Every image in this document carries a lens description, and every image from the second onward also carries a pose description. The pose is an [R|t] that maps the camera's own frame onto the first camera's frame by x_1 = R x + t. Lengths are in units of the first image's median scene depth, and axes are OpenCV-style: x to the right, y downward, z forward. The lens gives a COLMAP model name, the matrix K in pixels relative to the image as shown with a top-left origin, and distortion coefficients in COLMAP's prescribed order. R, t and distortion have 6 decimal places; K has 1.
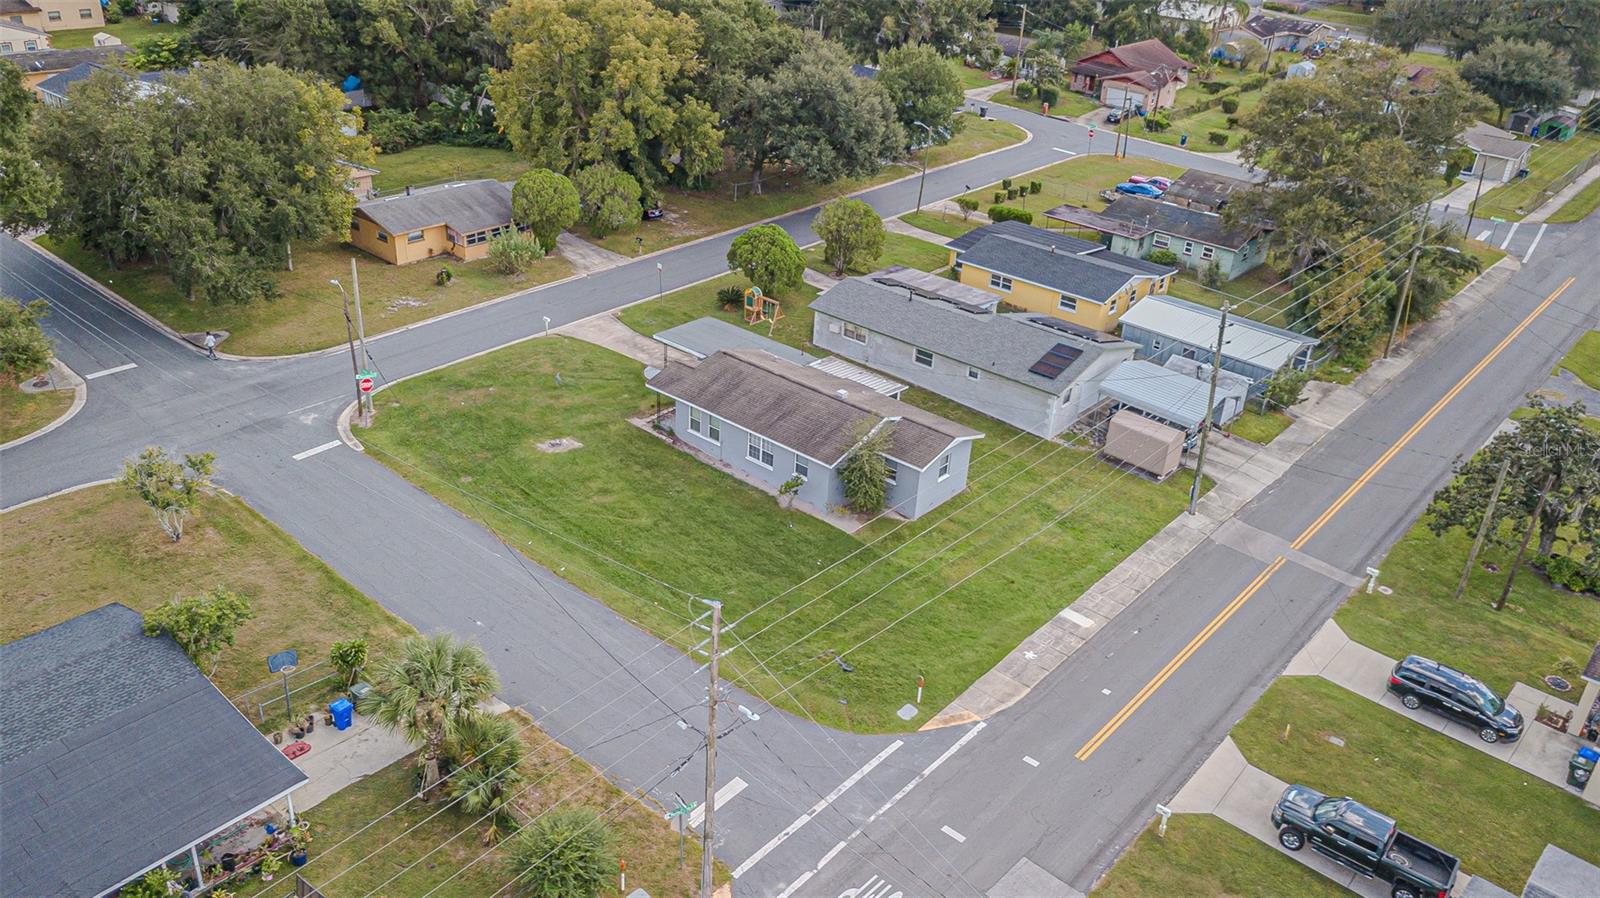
lens RADIAL K [[1242.9, 0, 800.0], [0, 1242.9, 449.0], [0, 0, 1]] dist [-0.000368, 0.006484]
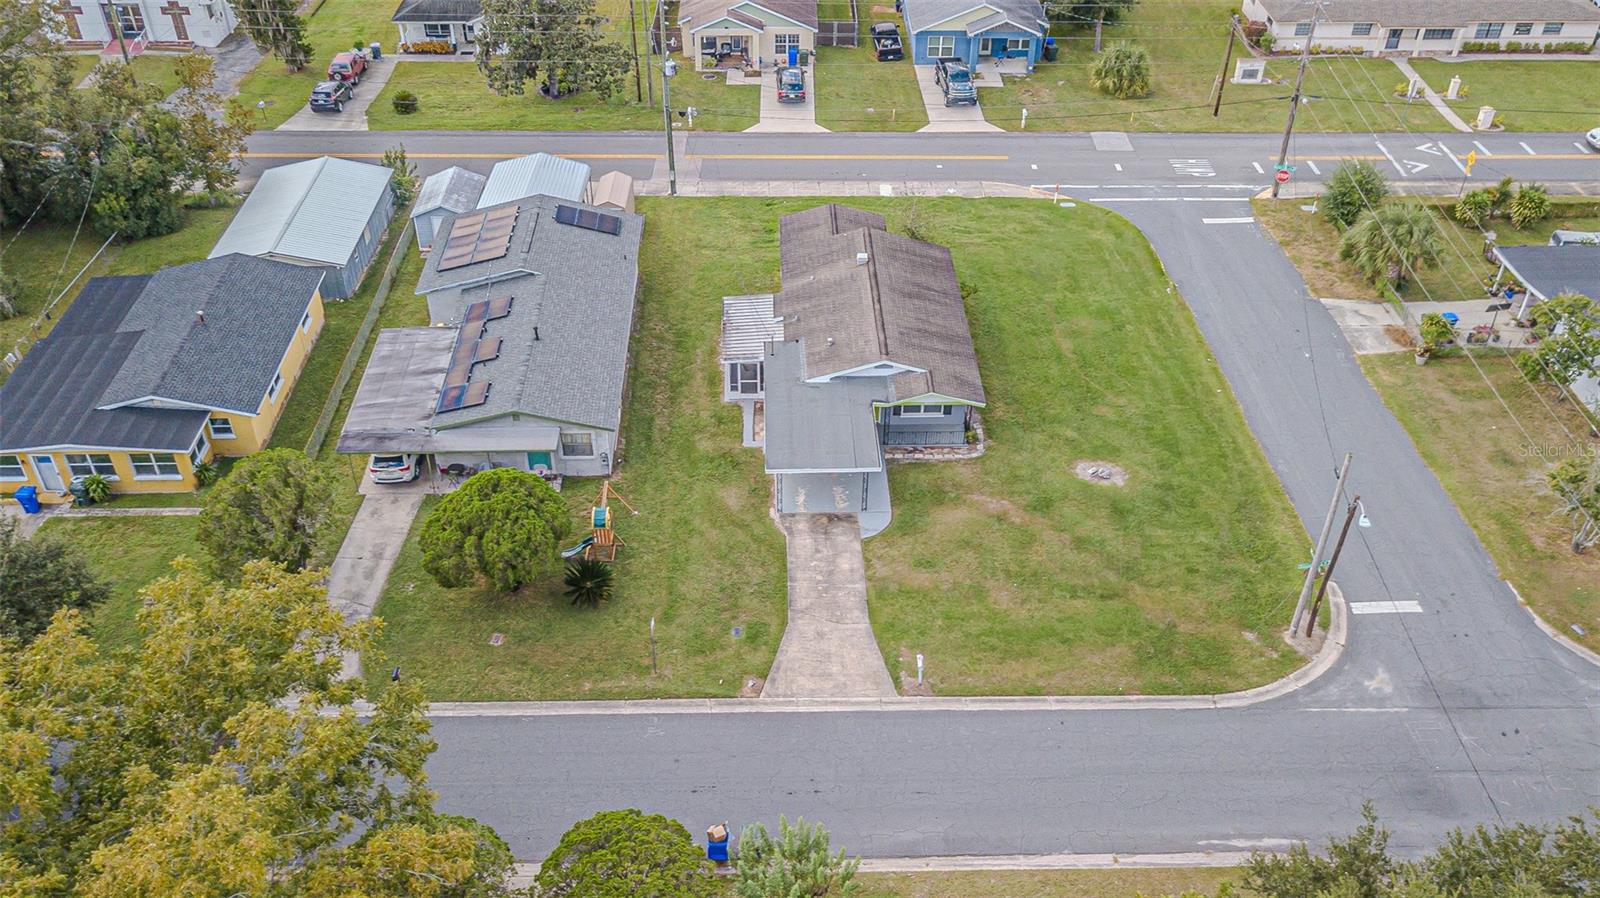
lens RADIAL K [[1335.0, 0, 800.0], [0, 1335.0, 449.0], [0, 0, 1]] dist [0.031261, 0.000907]
pose [[-0.674093, -0.498610, 0.544965, -0.447041], [0.307540, 0.481342, 0.820810, -0.661303], [-0.671579, 0.720901, -0.171127, 1.075945]]
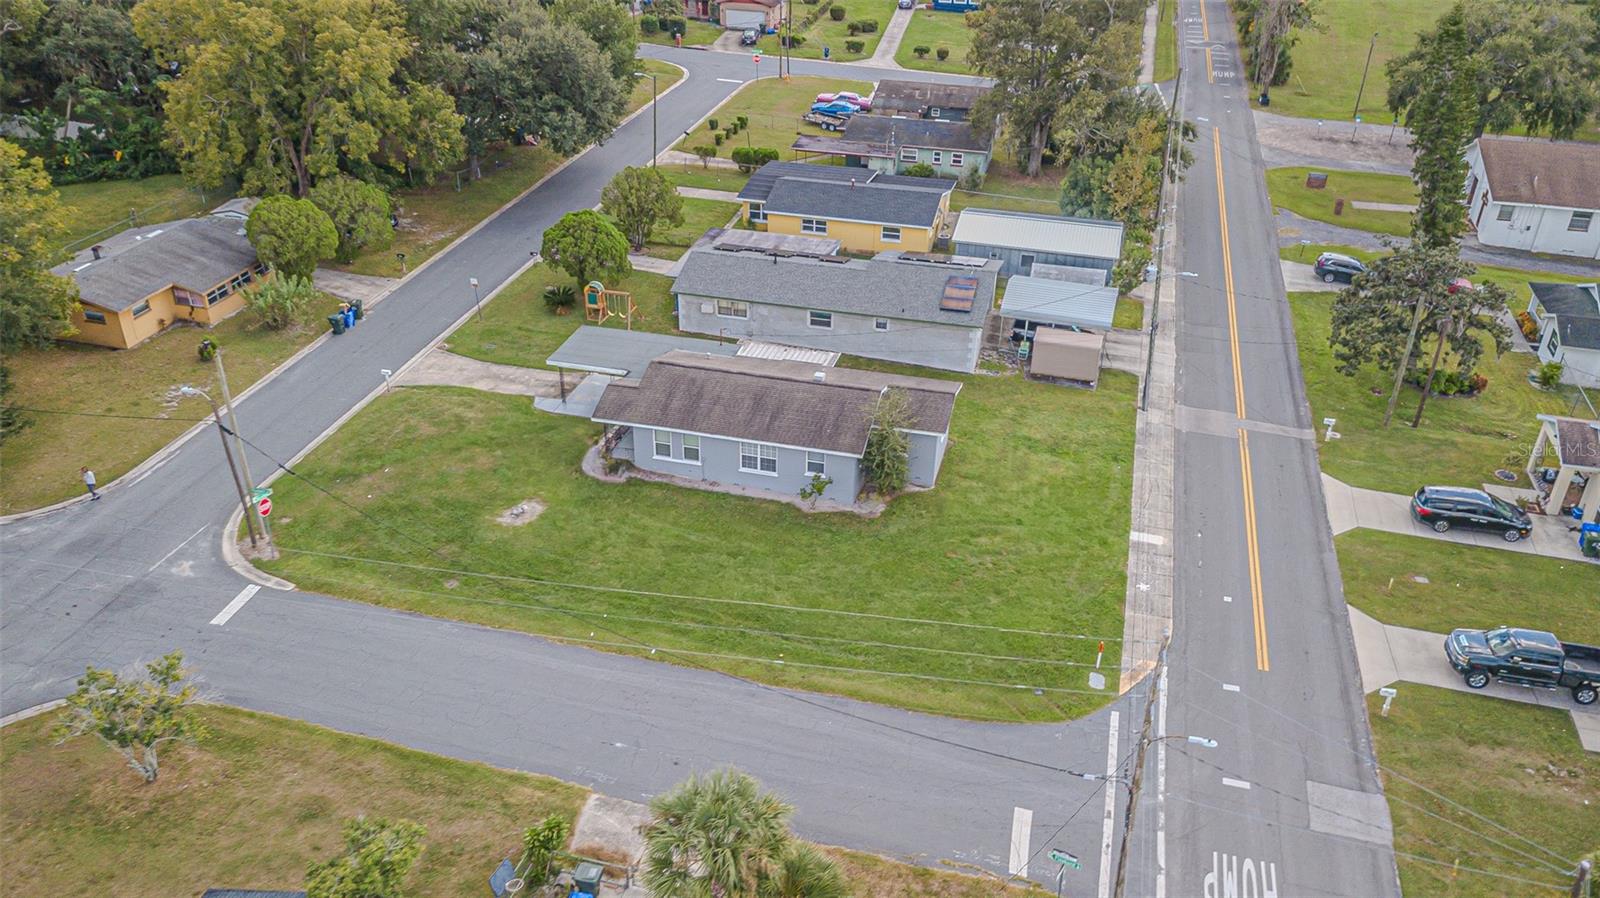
lens RADIAL K [[1235.9, 0, 800.0], [0, 1235.9, 449.0], [0, 0, 1]] dist [0.008696, -0.000872]
pose [[0.896293, -0.255196, 0.362675, -0.271523], [0.234331, 0.966872, 0.101227, -0.073802], [-0.376493, -0.005743, 0.926402, 0.123018]]
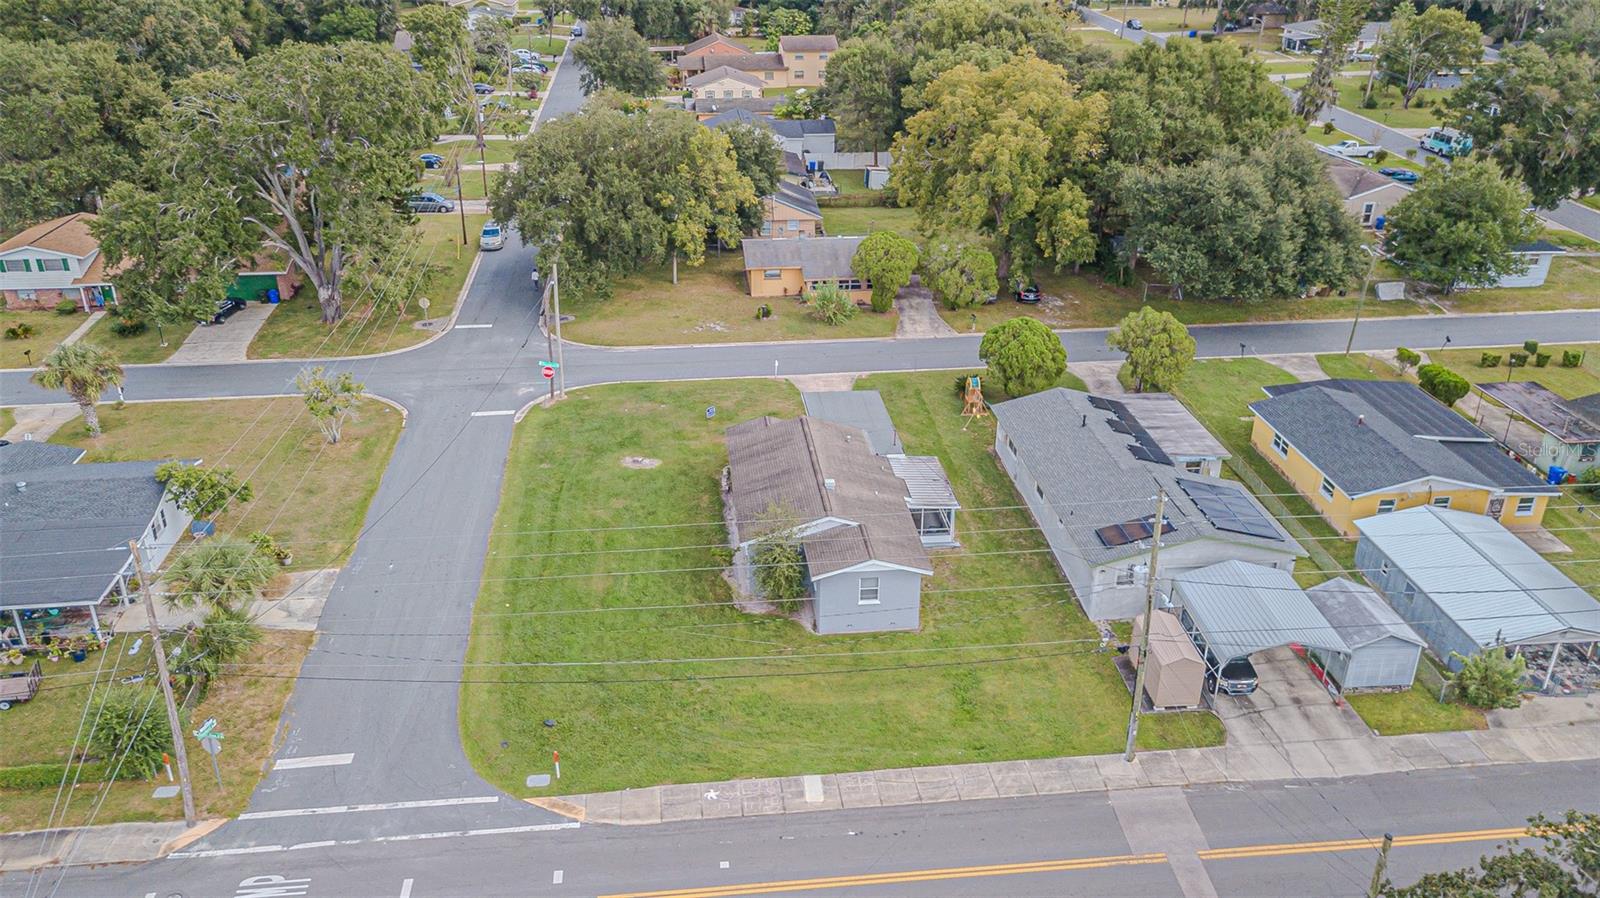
lens RADIAL K [[1235.9, 0, 800.0], [0, 1235.9, 449.0], [0, 0, 1]] dist [0.008696, -0.000872]
pose [[0.727762, 0.247596, -0.639577, 0.501388], [-0.287753, 0.956741, 0.042949, -0.085802], [0.622544, 0.152783, 0.767526, 0.222622]]
